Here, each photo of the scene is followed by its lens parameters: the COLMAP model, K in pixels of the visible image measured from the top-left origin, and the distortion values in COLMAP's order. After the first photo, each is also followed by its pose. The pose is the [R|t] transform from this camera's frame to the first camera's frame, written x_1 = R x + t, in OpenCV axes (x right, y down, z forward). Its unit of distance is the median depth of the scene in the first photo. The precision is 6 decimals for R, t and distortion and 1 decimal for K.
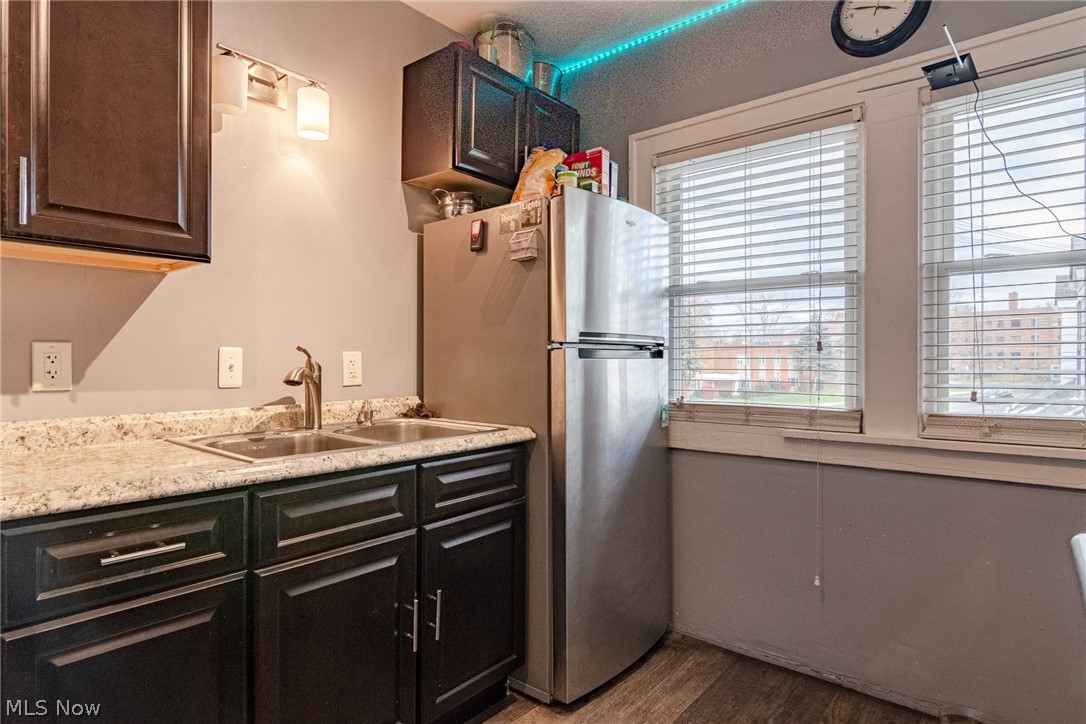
lens RADIAL K [[596.8, 0, 539.2], [0, 596.8, 361.5], [0, 0, 1]] dist [-0.005201, -0.000899]
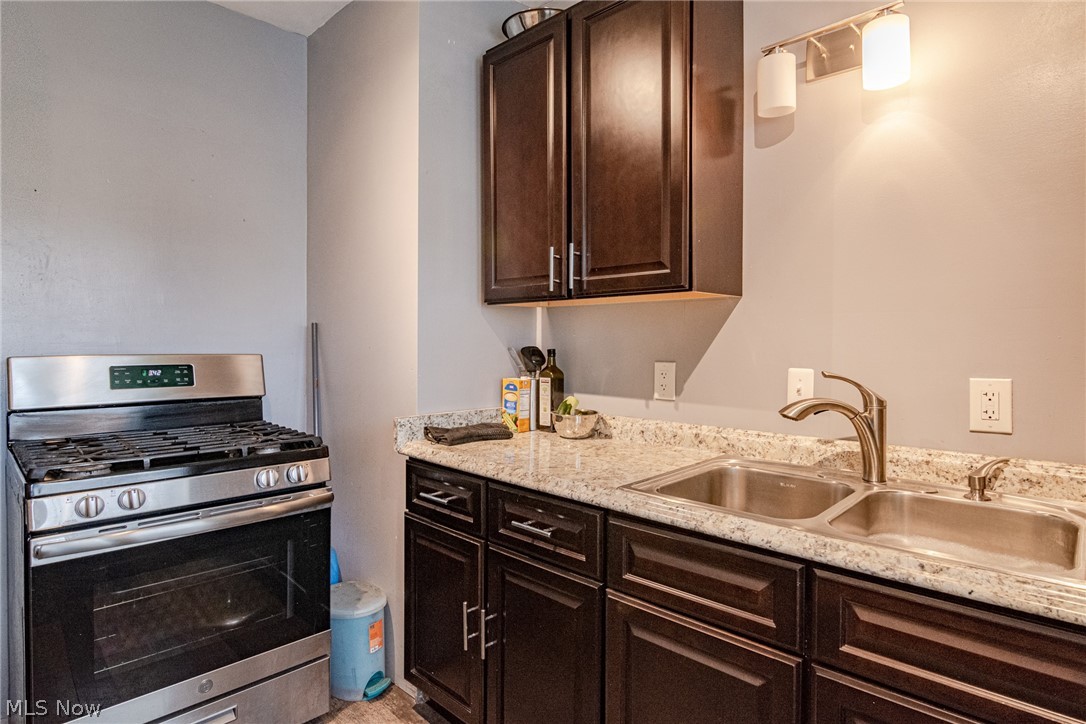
lens RADIAL K [[596.8, 0, 539.0], [0, 596.8, 354.9], [0, 0, 1]] dist [-0.005201, -0.000899]
pose [[-0.080377, 0.025895, -0.996428, 0.487608], [-0.000611, 0.999661, 0.026028, -0.079516], [0.996764, 0.002701, -0.080334, 0.799151]]
